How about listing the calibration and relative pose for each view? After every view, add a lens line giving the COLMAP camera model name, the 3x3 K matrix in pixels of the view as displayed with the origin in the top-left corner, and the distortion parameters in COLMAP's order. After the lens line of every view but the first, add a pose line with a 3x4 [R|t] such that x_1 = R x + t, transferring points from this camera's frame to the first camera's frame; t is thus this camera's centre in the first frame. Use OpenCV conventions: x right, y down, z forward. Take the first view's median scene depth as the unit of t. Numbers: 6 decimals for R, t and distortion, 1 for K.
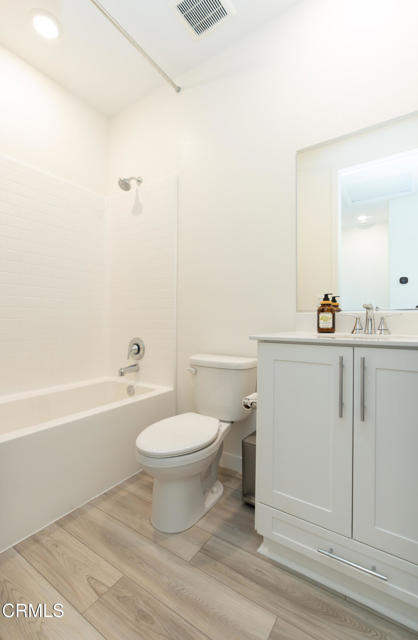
lens RADIAL K [[287.6, 0, 207.8], [0, 287.6, 319.2], [0, 0, 1]] dist [-0.004316, -0.000406]
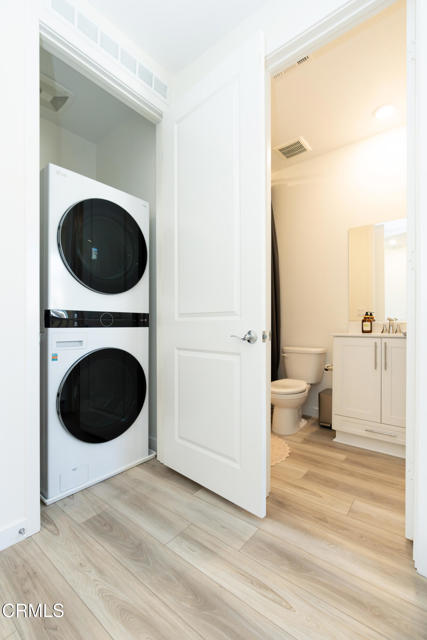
lens RADIAL K [[286.7, 0, 214.1], [0, 286.7, 323.4], [0, 0, 1]] dist [-0.005769, 0.001659]
pose [[0.996847, -0.000316, -0.079353, -0.446362], [-0.000749, 0.999910, -0.013384, 0.011972], [0.079350, 0.013401, 0.996757, -0.966266]]
